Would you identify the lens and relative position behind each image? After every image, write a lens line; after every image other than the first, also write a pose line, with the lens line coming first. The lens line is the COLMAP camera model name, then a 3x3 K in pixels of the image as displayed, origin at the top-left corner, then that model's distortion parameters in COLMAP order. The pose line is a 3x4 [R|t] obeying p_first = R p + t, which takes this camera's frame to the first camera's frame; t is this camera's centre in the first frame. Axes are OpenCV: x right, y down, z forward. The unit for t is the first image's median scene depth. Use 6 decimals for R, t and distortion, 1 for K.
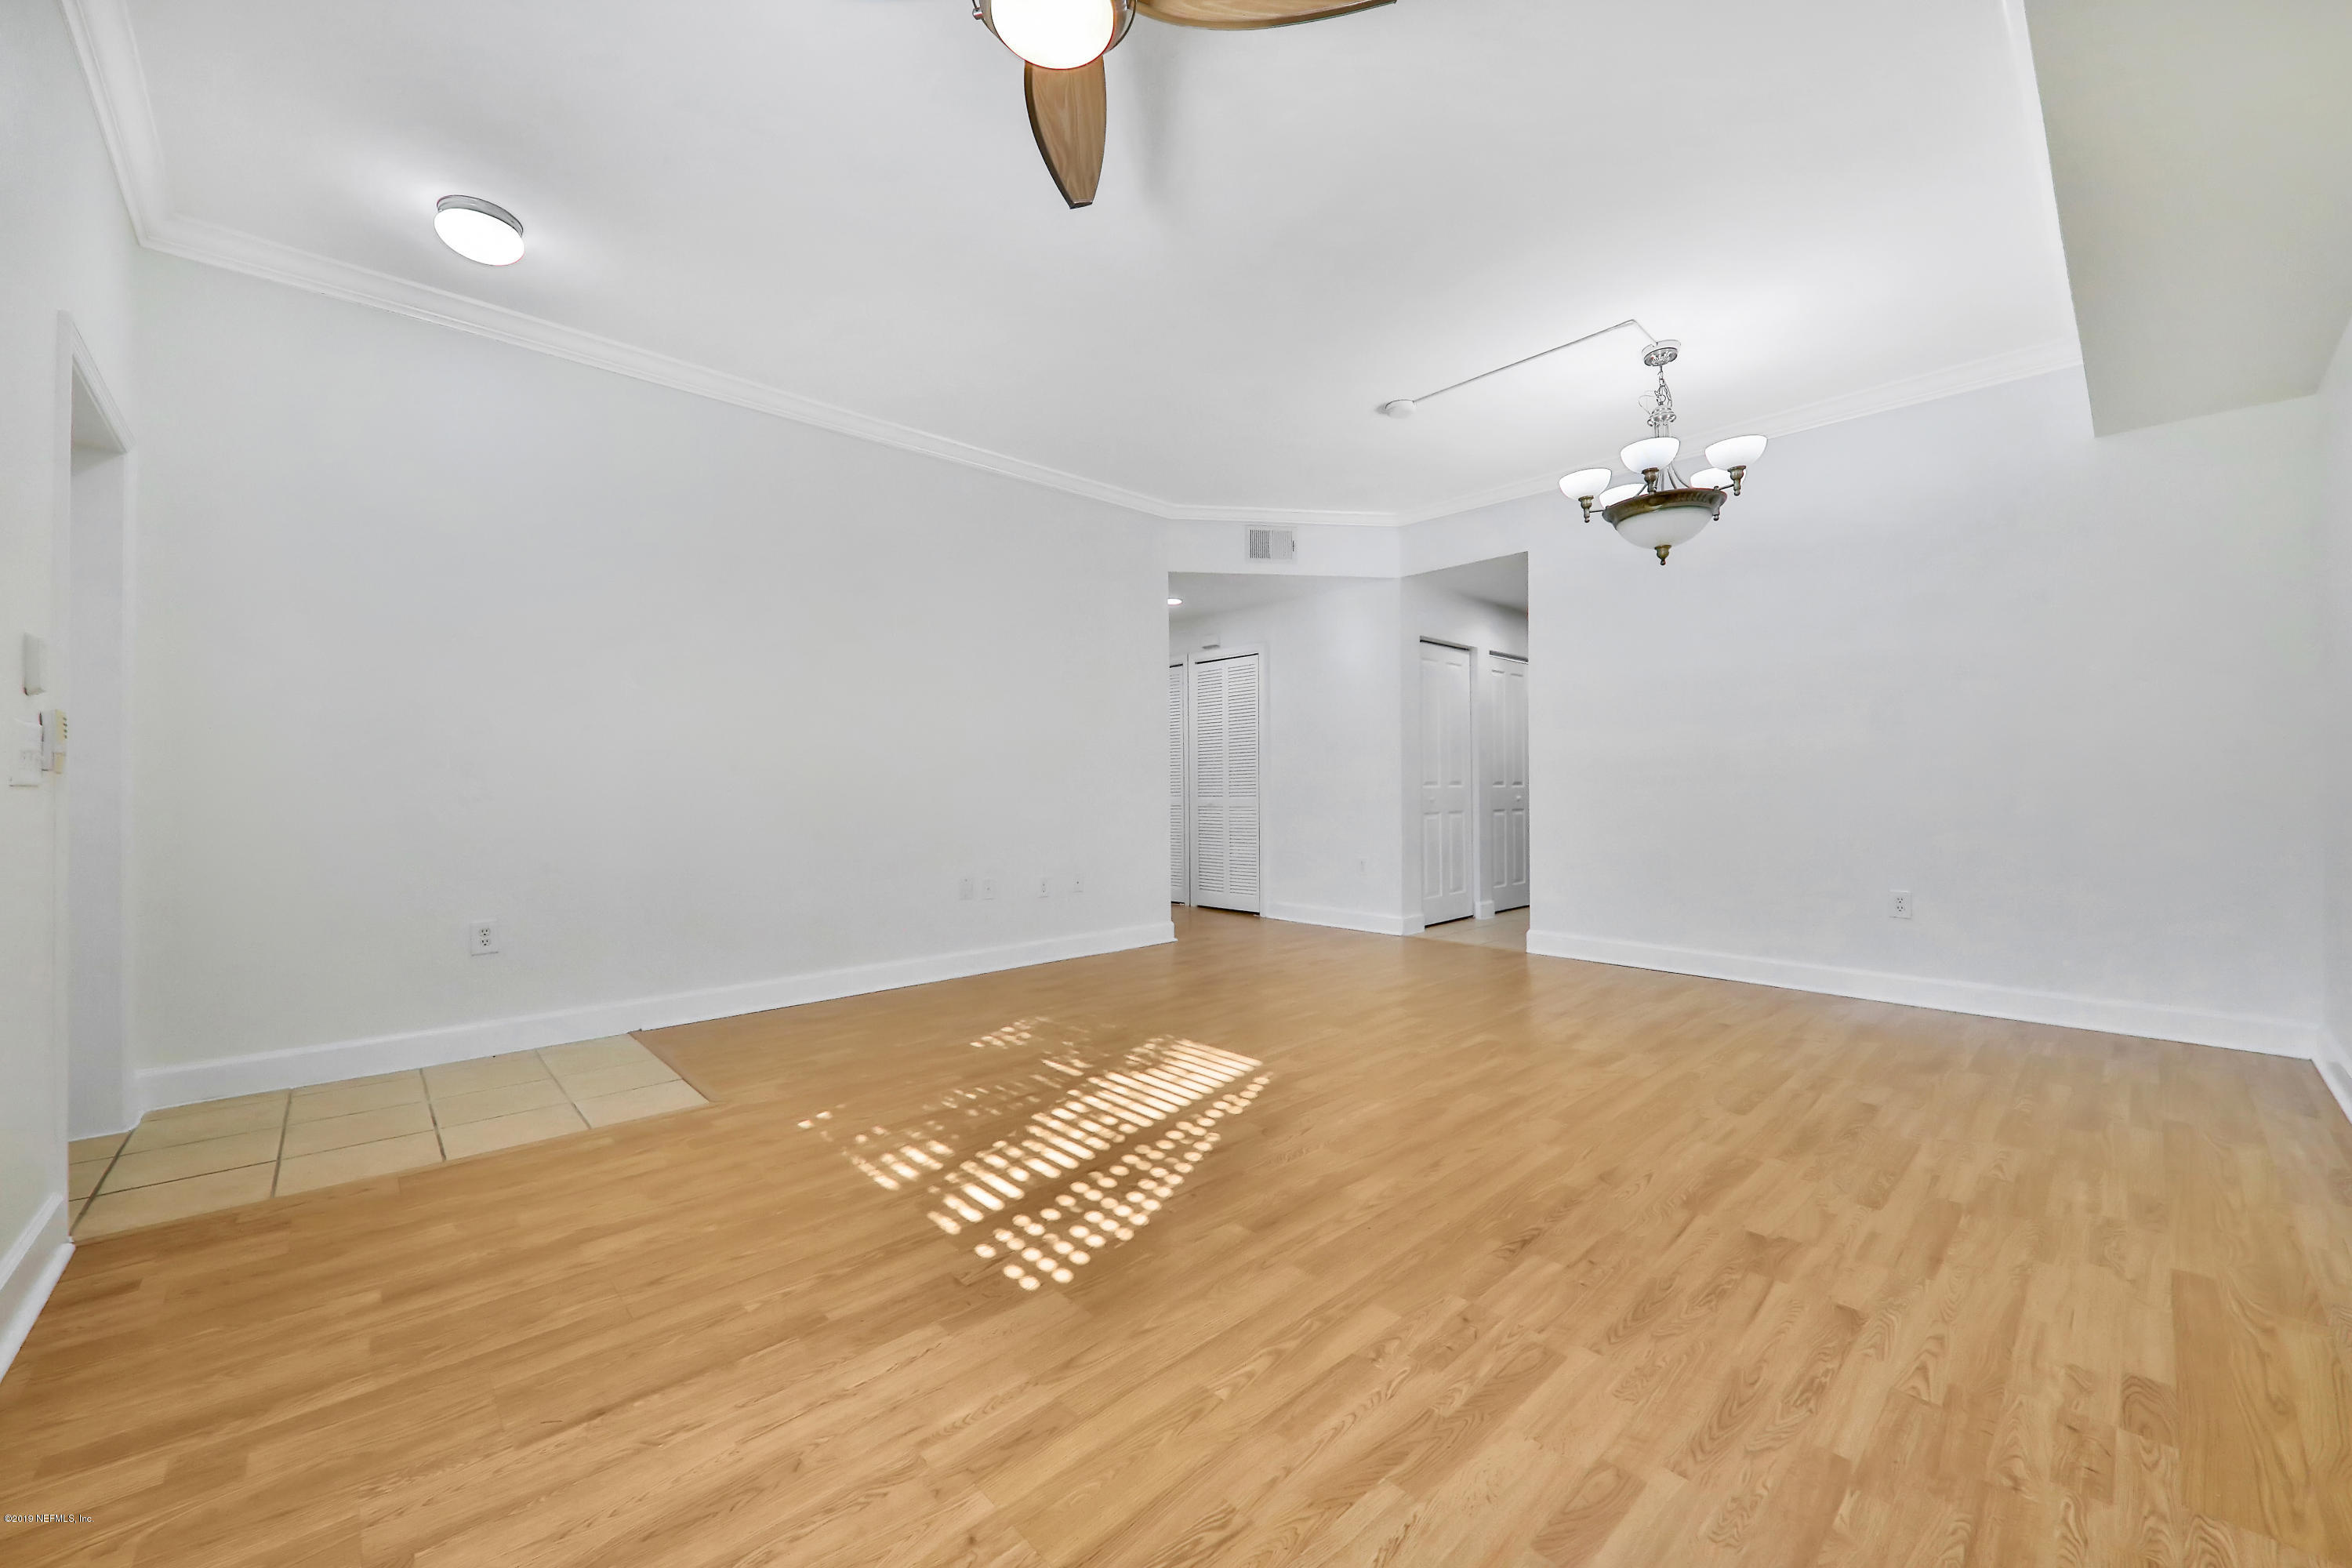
lens RADIAL K [[900.8, 0, 1187.1], [0, 900.8, 783.8], [0, 0, 1]] dist [0.001373, -0.000316]
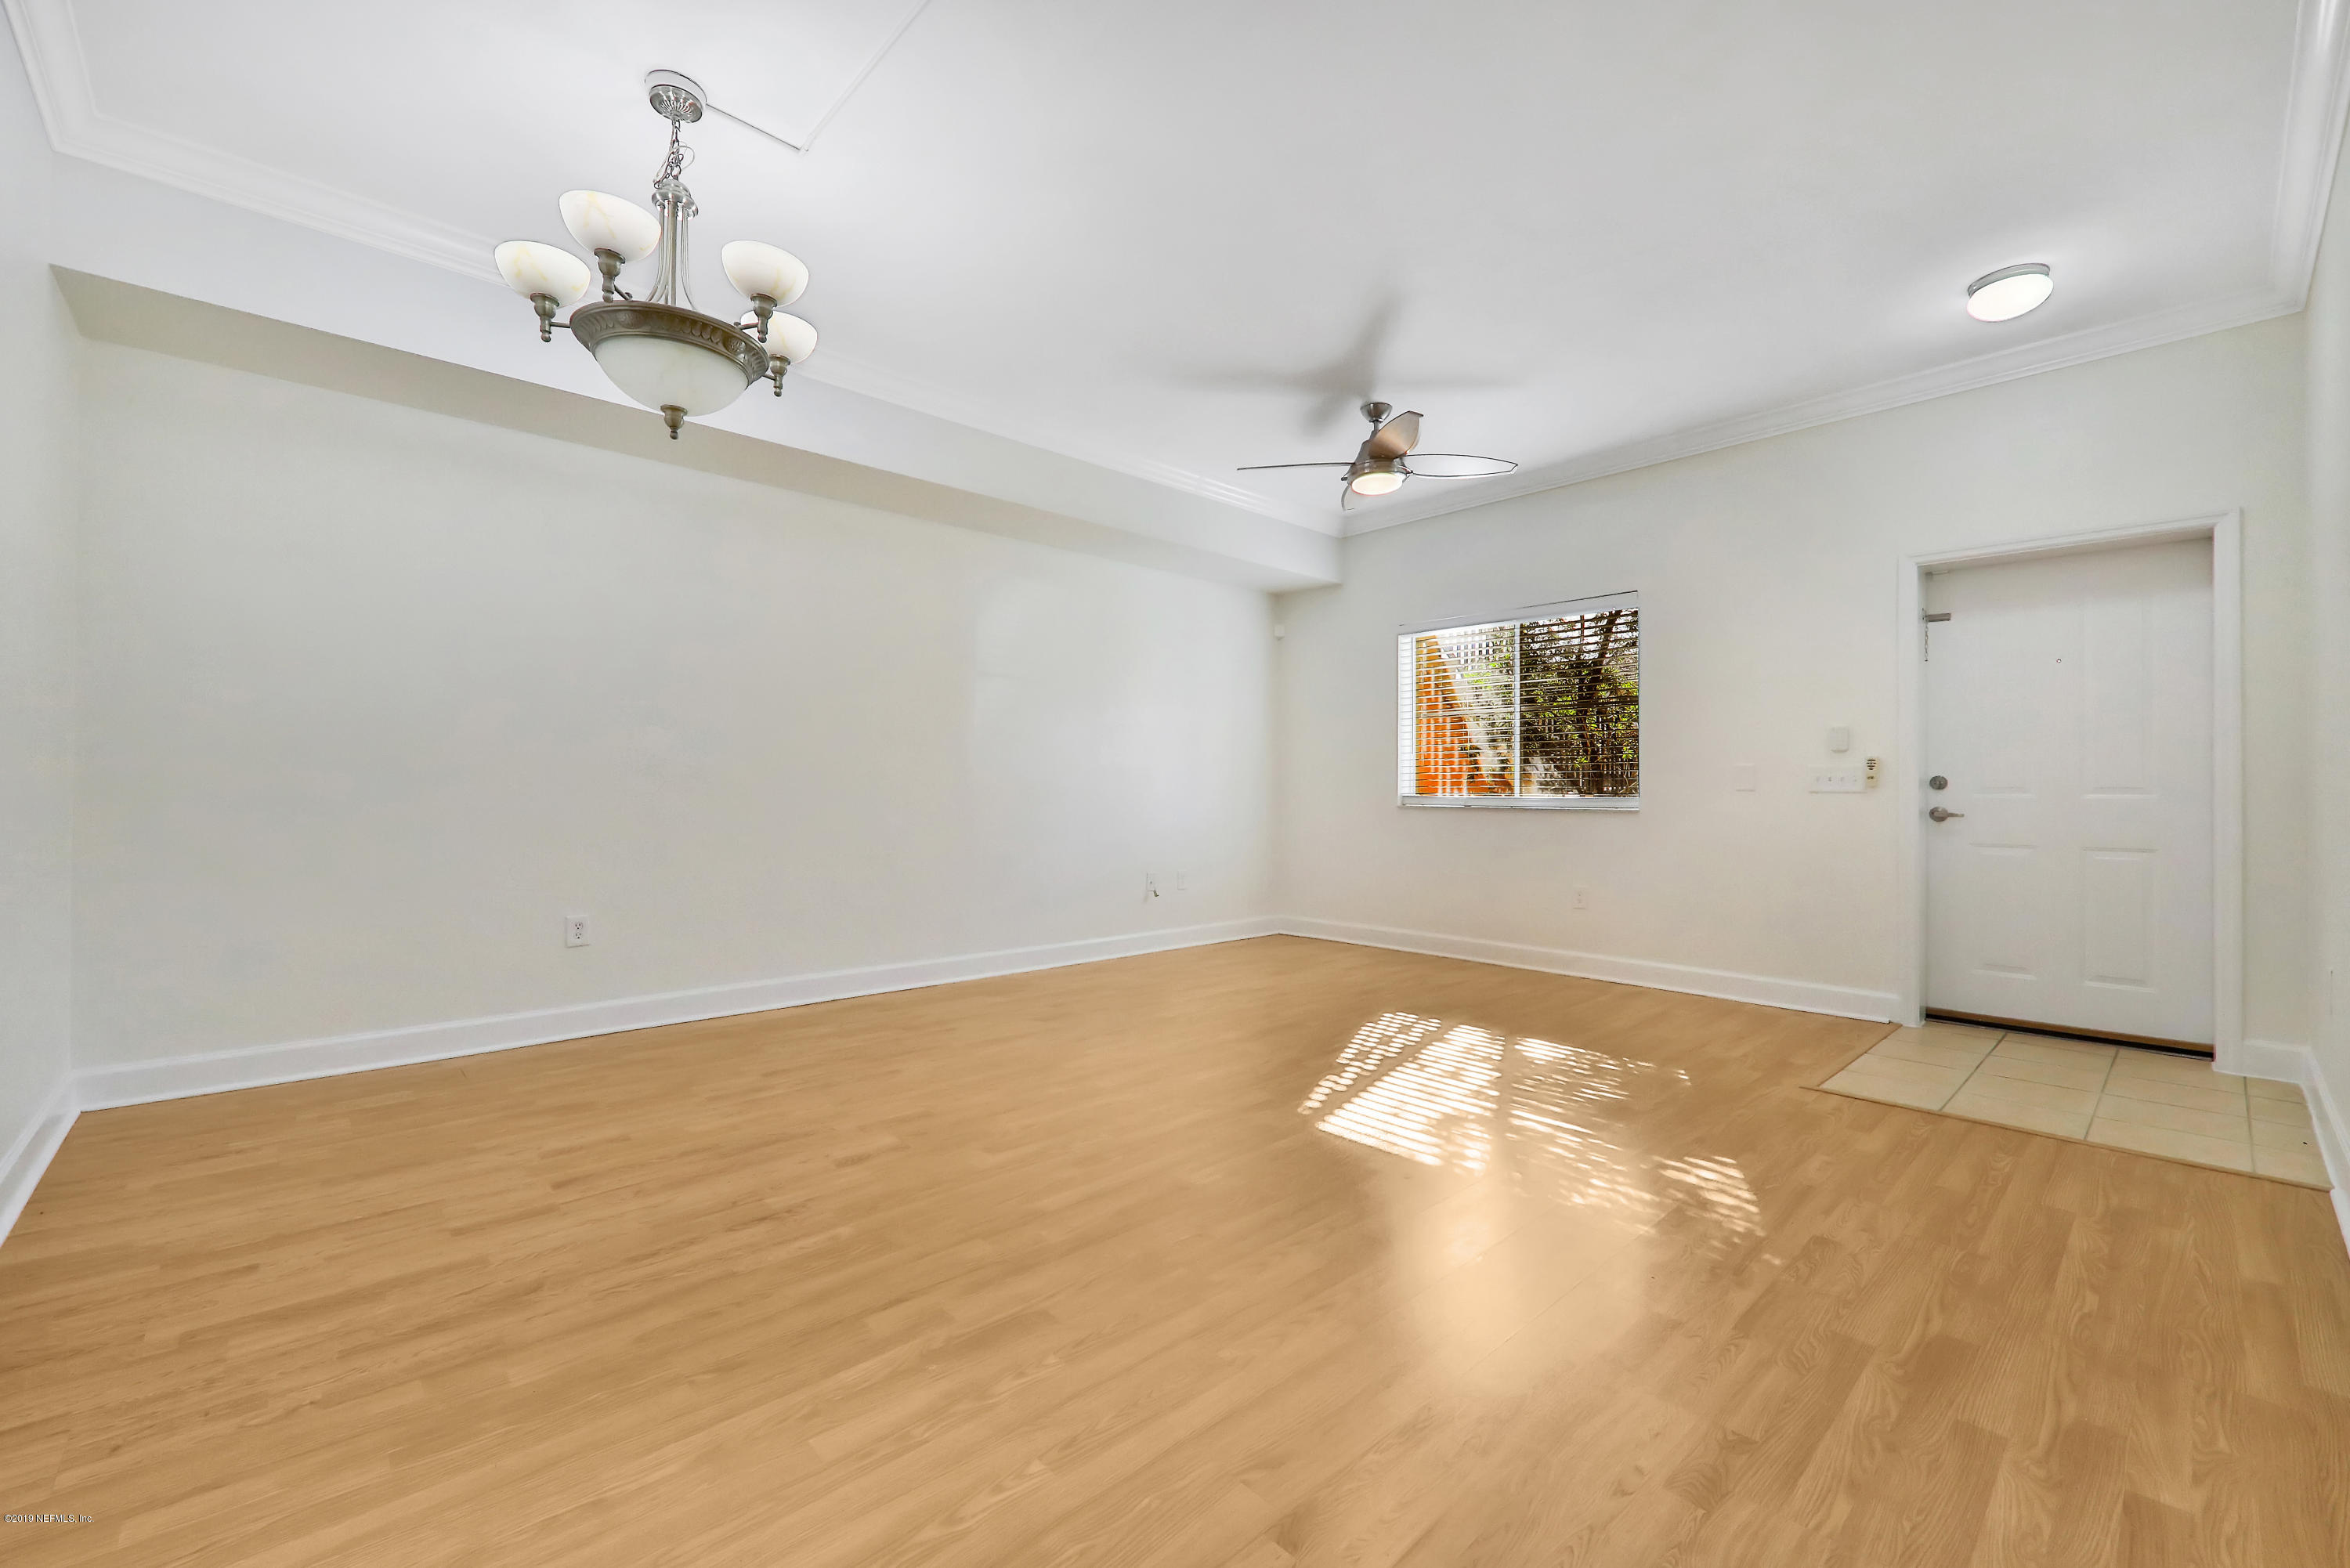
lens RADIAL K [[934.3, 0, 1175.0], [0, 934.3, 784.0], [0, 0, 1]] dist [0.009060, 0.000022]
pose [[-0.999915, -0.005320, 0.011907, 0.260461], [-0.005357, 0.999981, -0.003130, -0.004875], [-0.011890, -0.003194, -0.999924, 2.380526]]
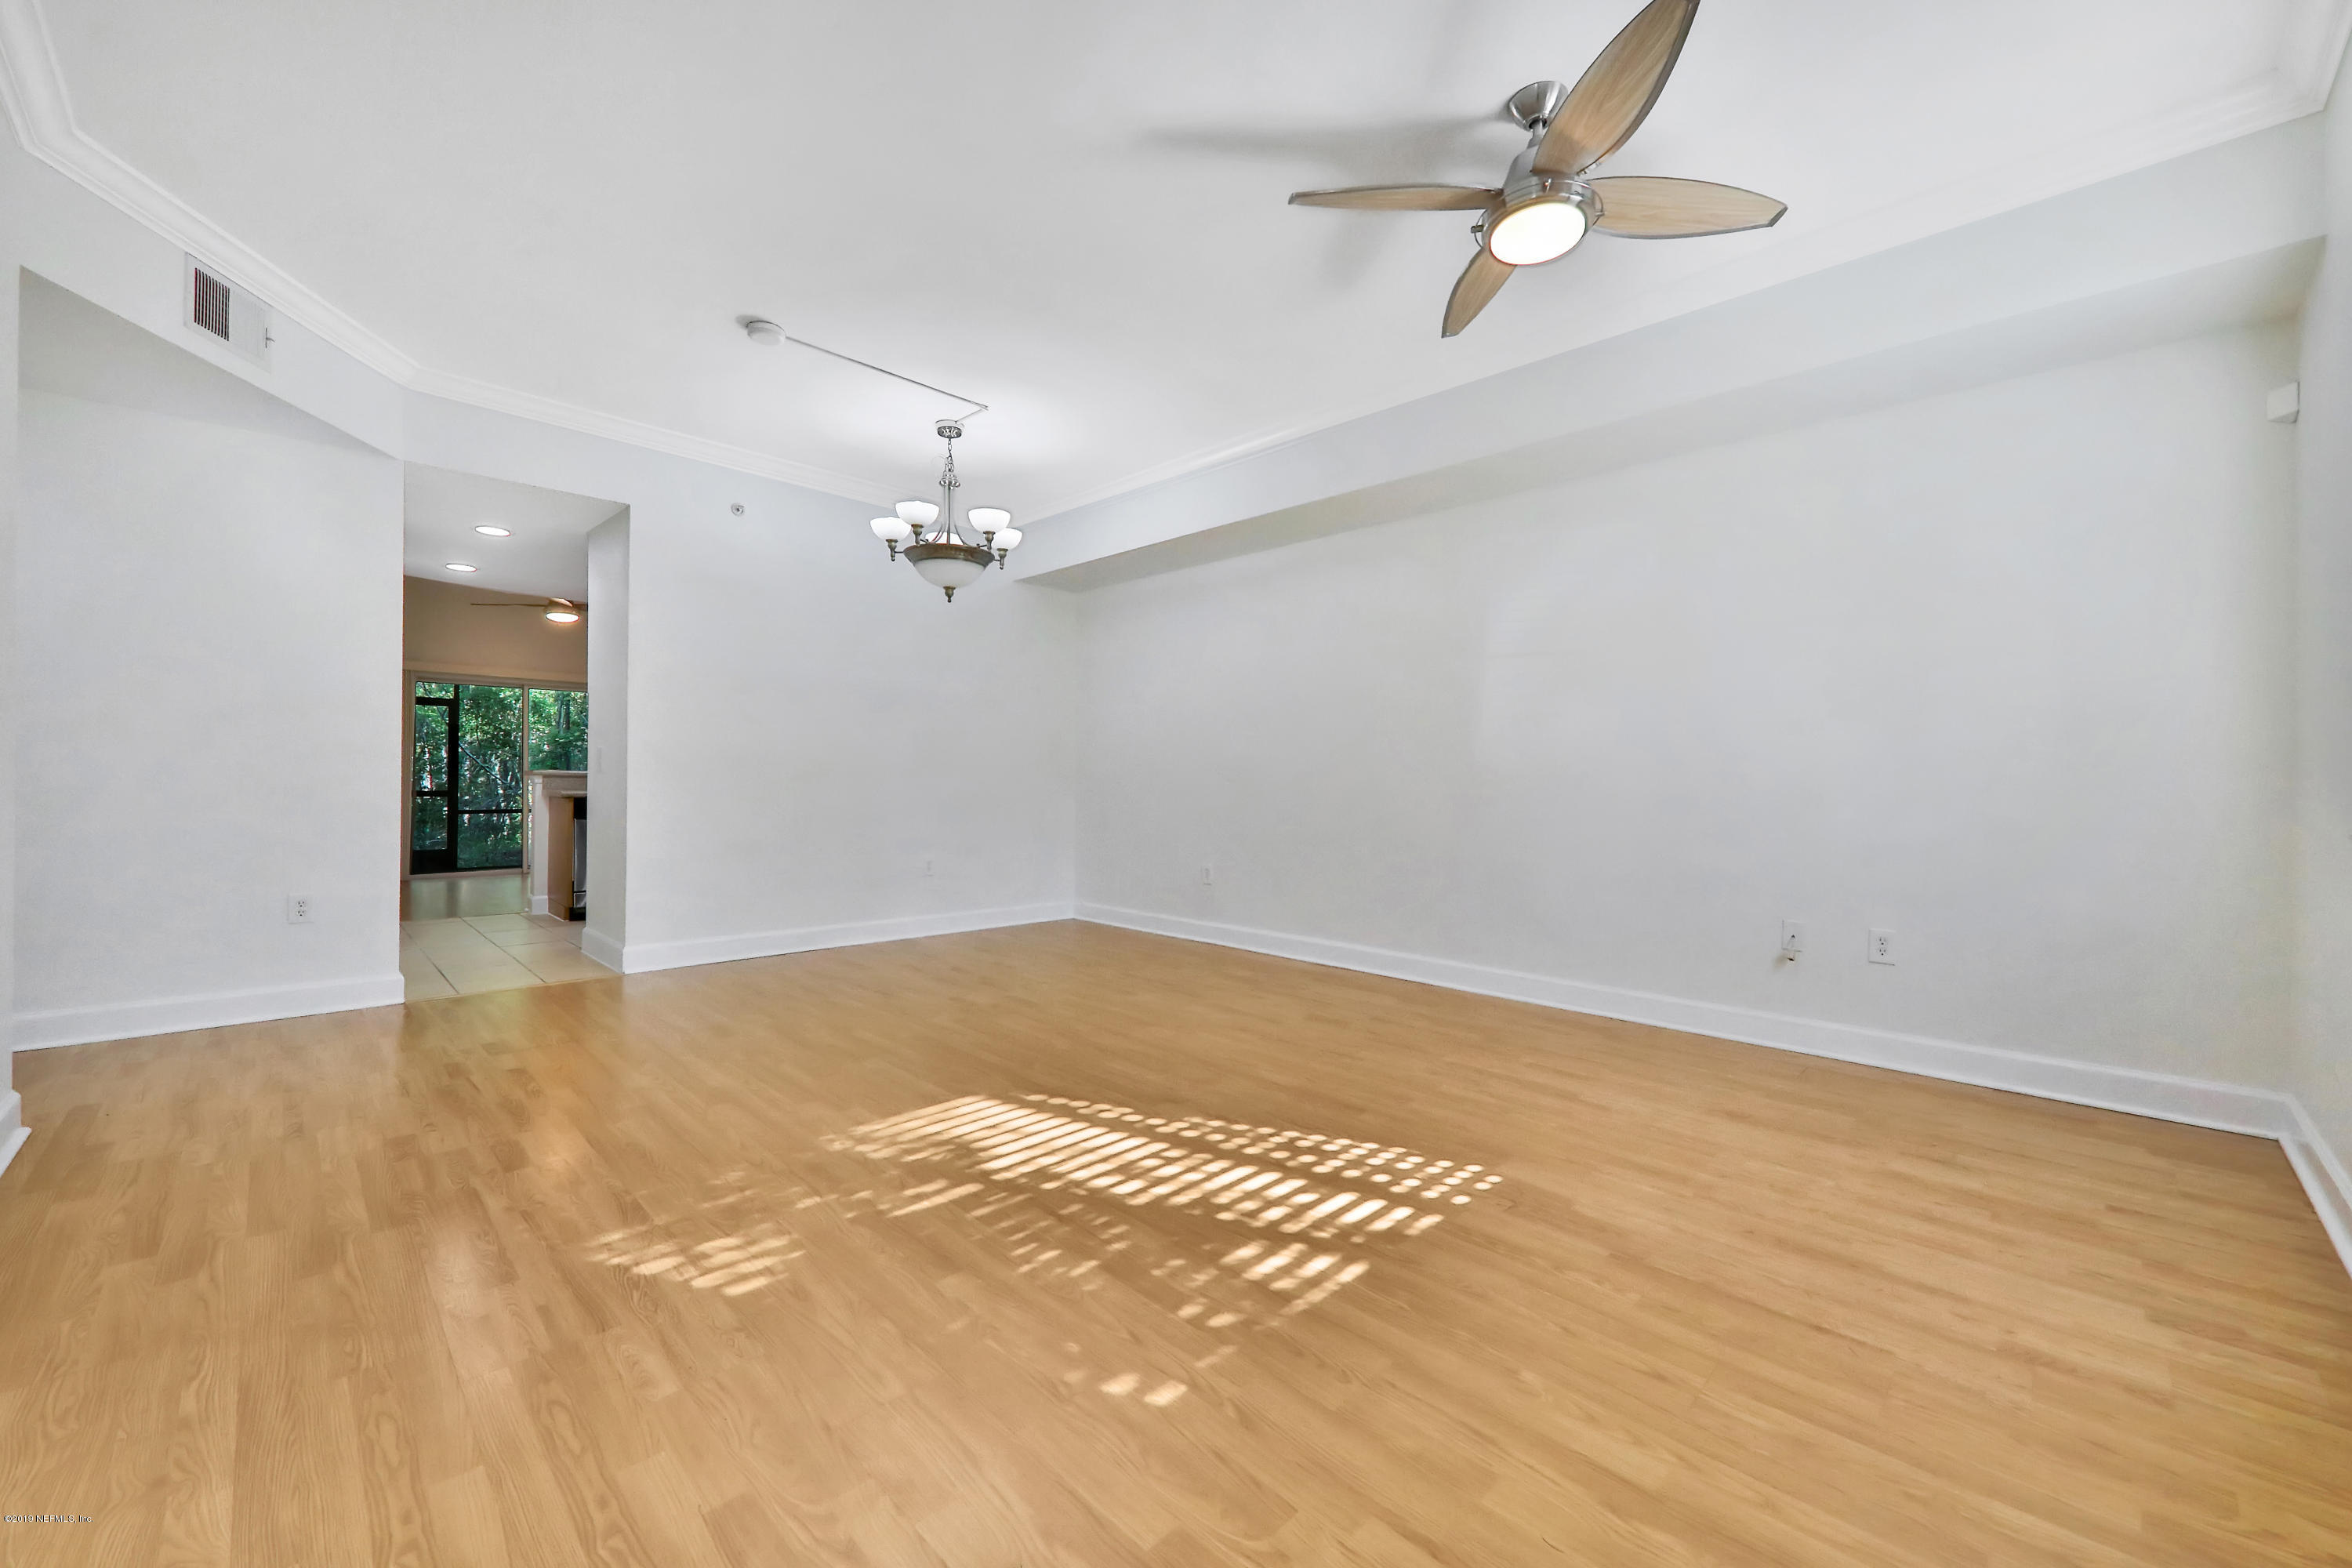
lens RADIAL K [[900.8, 0, 1187.1], [0, 900.8, 783.8], [0, 0, 1]] dist [0.001373, -0.000316]
pose [[-0.029101, 0.000493, 0.999576, -1.009863], [-0.011910, 0.999929, -0.000840, 0.008585], [-0.999506, -0.011930, -0.029093, 1.049109]]
